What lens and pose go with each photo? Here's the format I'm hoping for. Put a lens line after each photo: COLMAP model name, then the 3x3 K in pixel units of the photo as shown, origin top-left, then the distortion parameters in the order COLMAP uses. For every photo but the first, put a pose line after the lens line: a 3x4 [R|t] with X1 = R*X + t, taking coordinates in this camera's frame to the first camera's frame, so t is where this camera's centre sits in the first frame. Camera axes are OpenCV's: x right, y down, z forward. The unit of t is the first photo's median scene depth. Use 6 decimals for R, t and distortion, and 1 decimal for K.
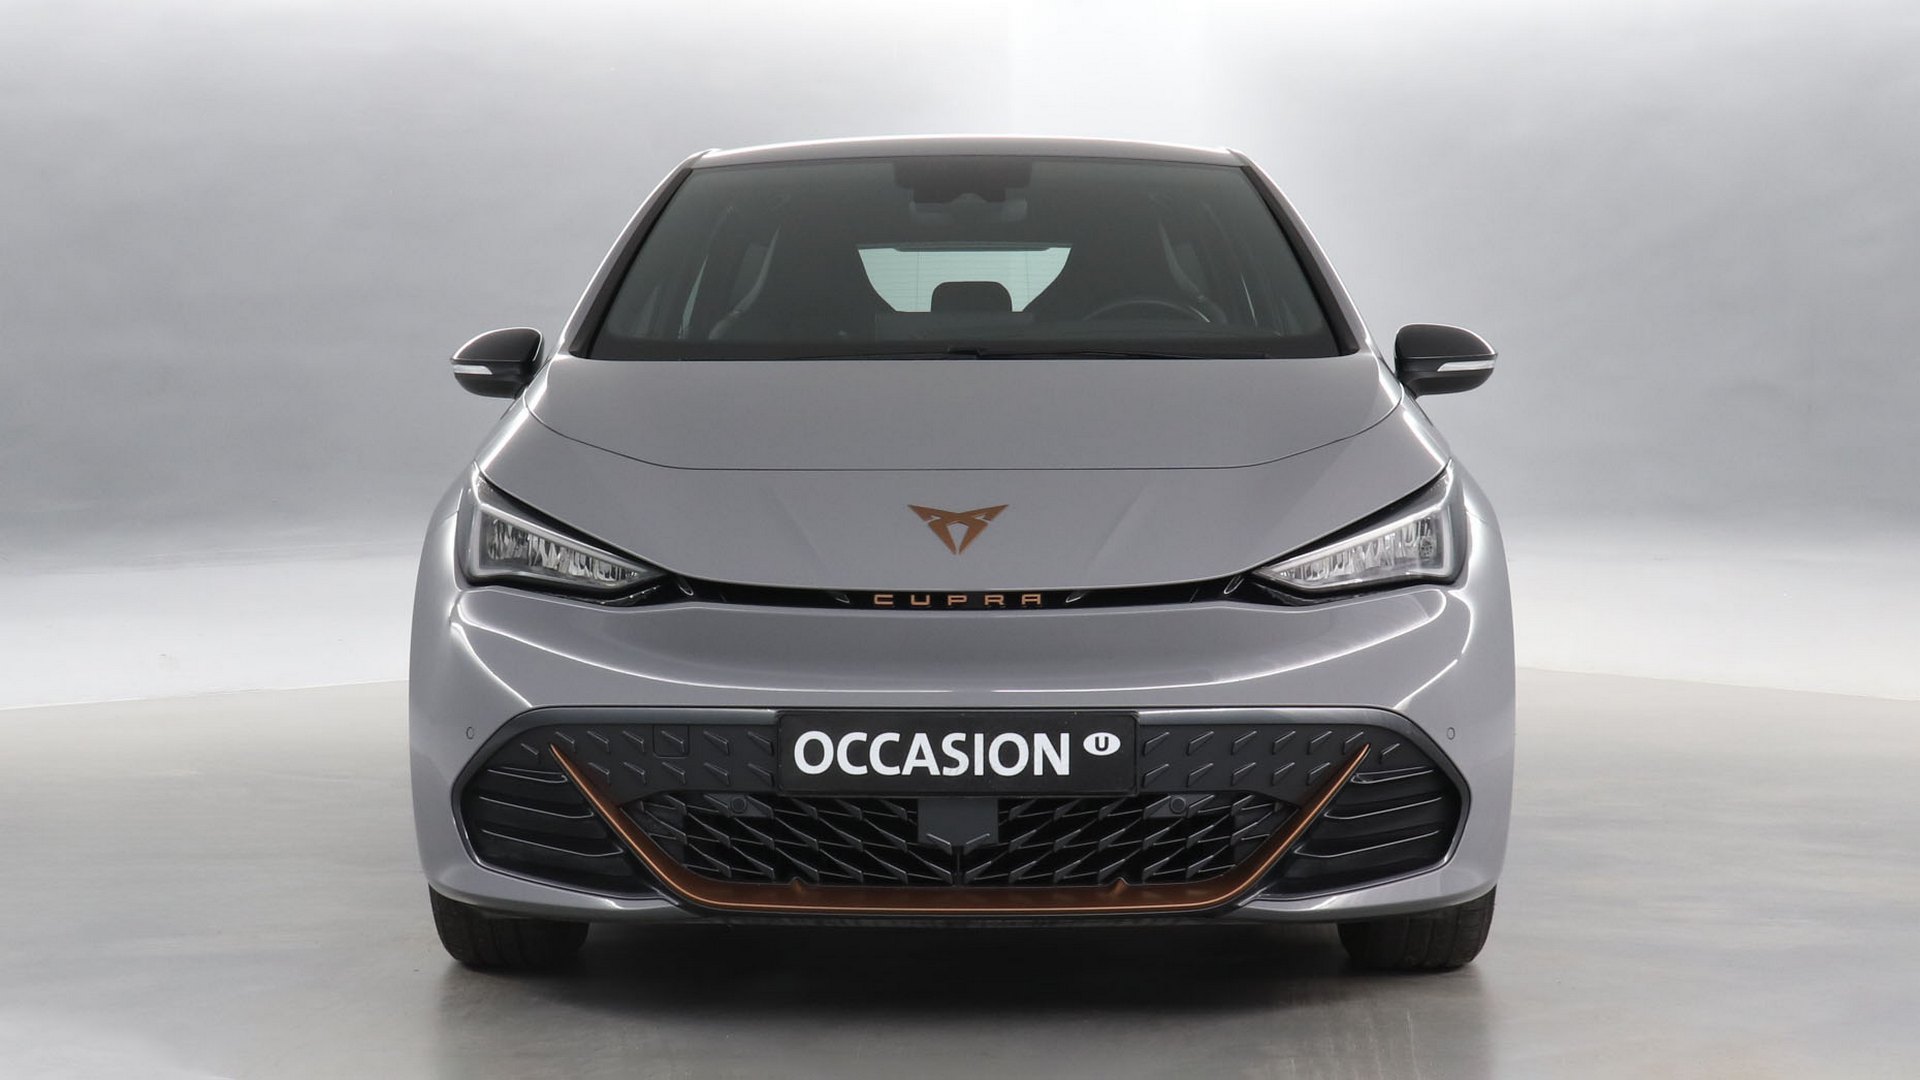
lens RADIAL K [[3059.9, 0, 916.9], [0, 3059.9, 539.8], [0, 0, 1]] dist [-0.038959, -0.043136]
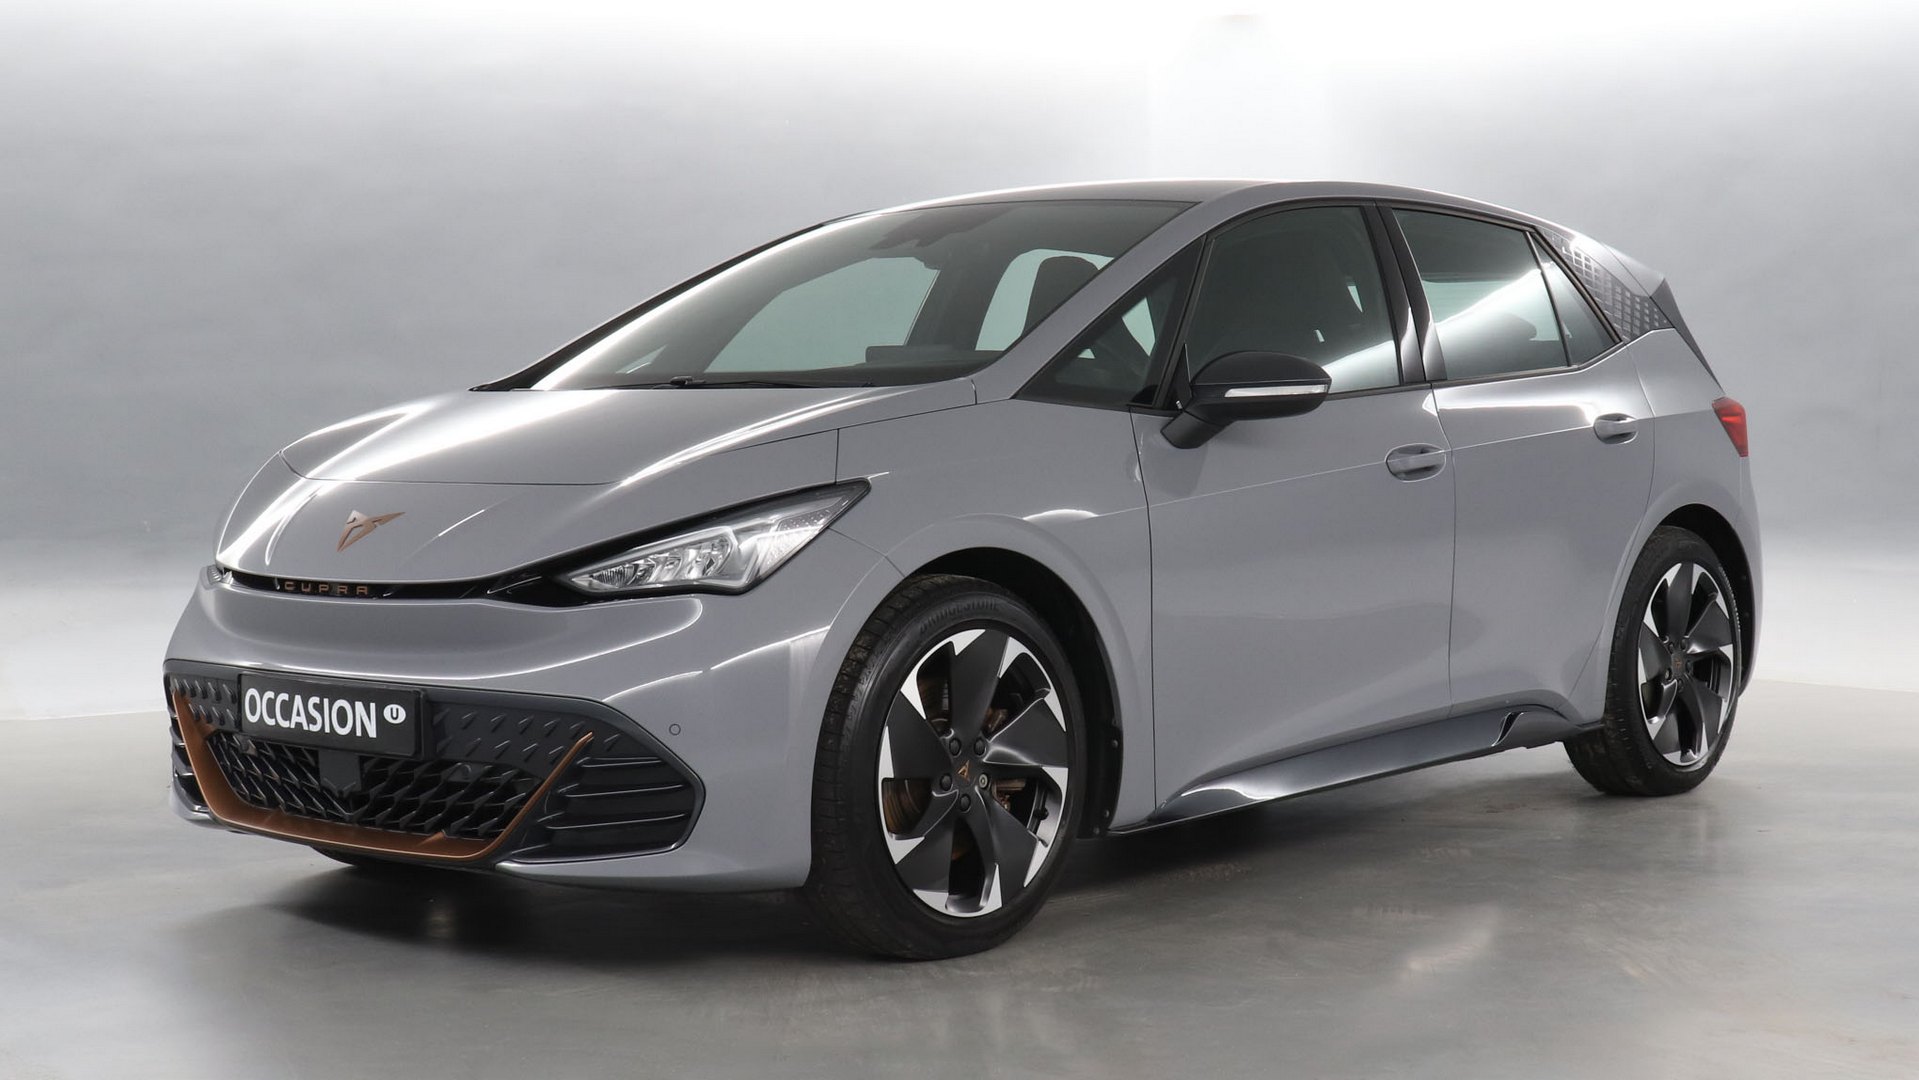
lens RADIAL K [[3058.3, 0, 916.4], [0, 3058.3, 539.8], [0, 0, 1]] dist [-0.038959, -0.043136]
pose [[0.758552, 0.030831, -0.650883, 0.977531], [-0.031531, 0.999447, 0.010594, -0.019960], [0.650849, 0.012487, 0.759104, 0.225114]]
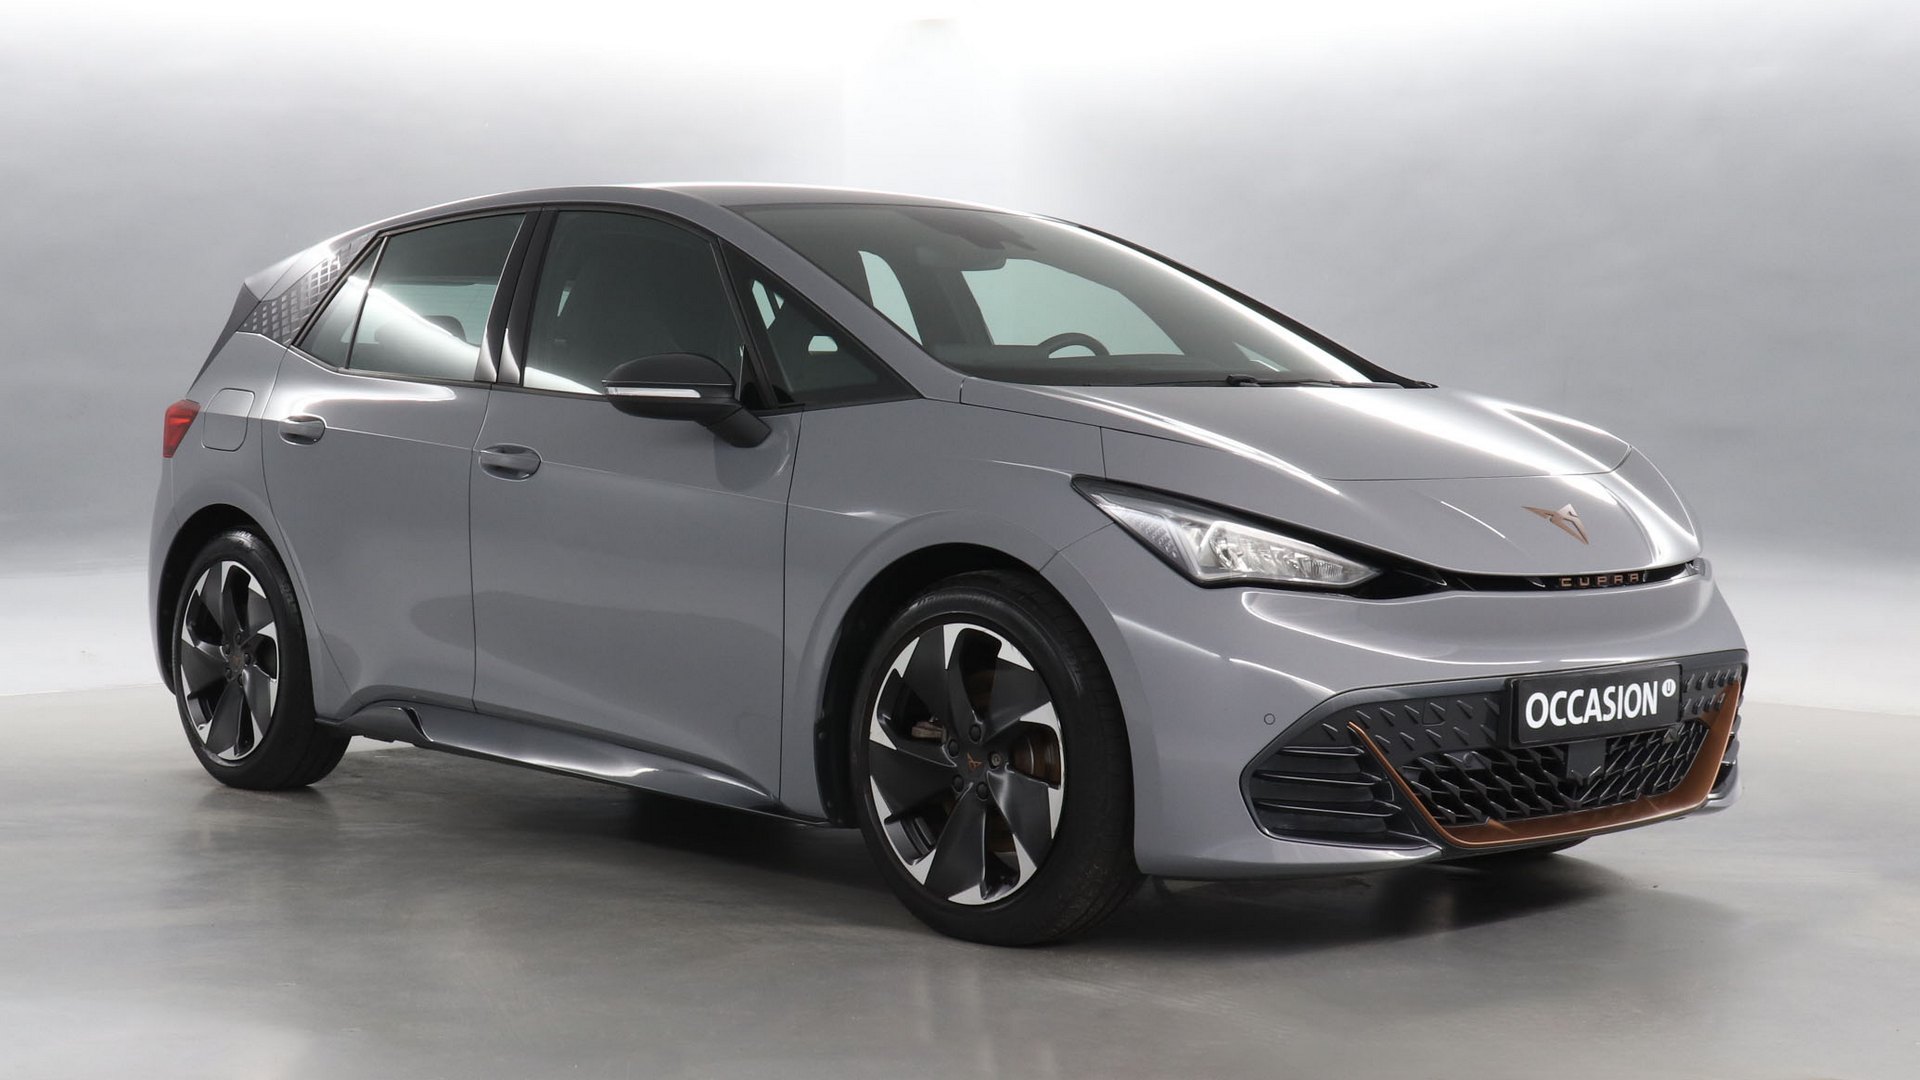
lens RADIAL K [[3059.9, 0, 916.9], [0, 3059.9, 539.8], [0, 0, 1]] dist [-0.038959, -0.043136]
pose [[0.702247, -0.026920, 0.711424, -1.060774], [0.031768, 0.999474, 0.006461, -0.013732], [-0.711224, 0.018064, 0.702733, 0.318914]]
